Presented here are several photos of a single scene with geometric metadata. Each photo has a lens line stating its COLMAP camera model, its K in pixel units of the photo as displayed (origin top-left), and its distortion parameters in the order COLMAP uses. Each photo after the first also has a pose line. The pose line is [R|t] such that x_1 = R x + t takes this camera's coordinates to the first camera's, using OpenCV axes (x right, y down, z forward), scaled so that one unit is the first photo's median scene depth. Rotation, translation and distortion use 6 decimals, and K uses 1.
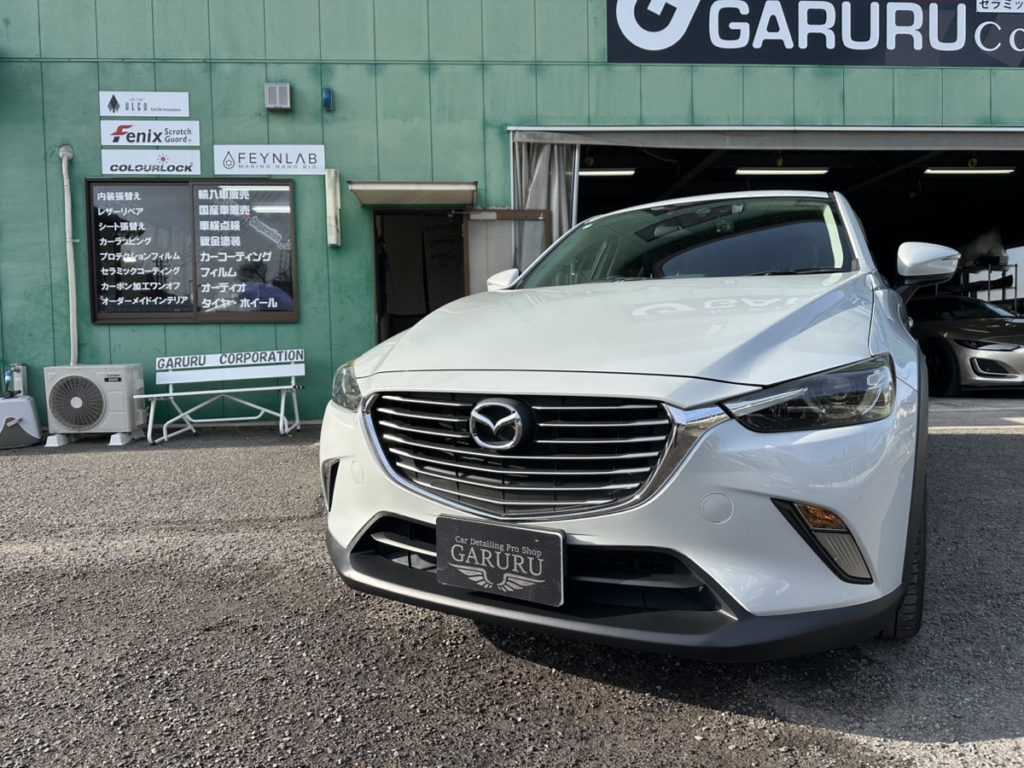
lens RADIAL K [[707.5, 0, 526.4], [0, 707.5, 384.3], [0, 0, 1]] dist [0.049101, -0.073462]
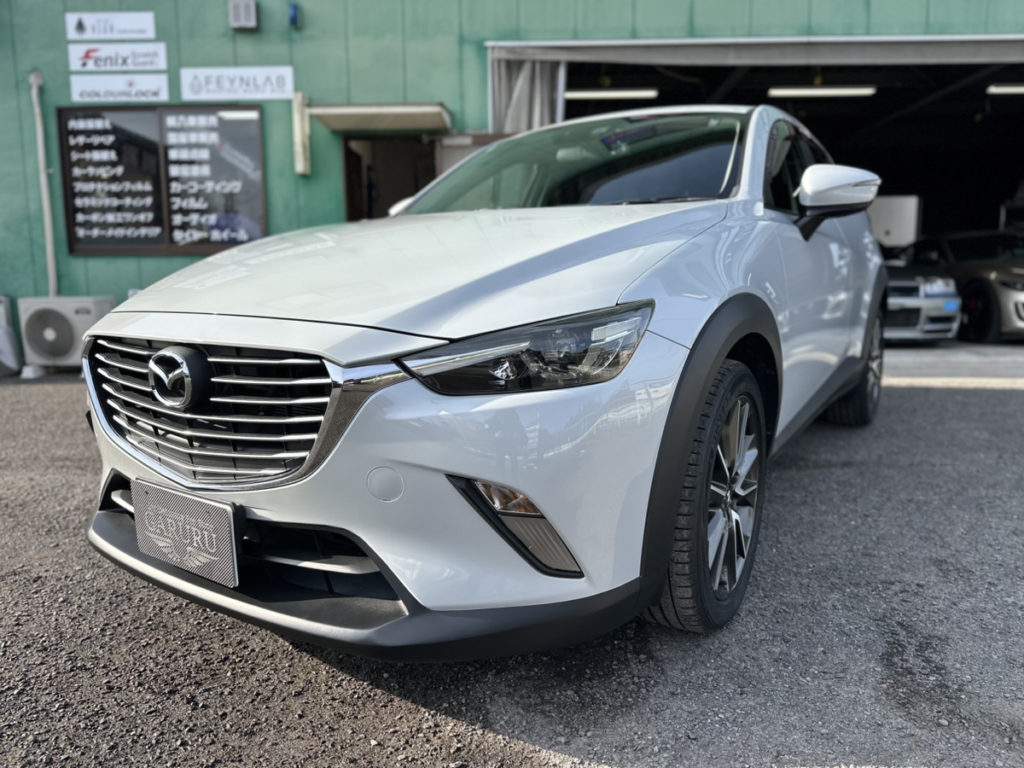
lens RADIAL K [[720.9, 0, 512.0], [0, 720.9, 384.0], [0, 0, 1]] dist [0.001824, -0.005019]
pose [[0.995417, 0.024007, -0.092566, 0.108872], [-0.015793, 0.995954, 0.088464, -0.004667], [0.094315, -0.086597, 0.991769, 0.040790]]
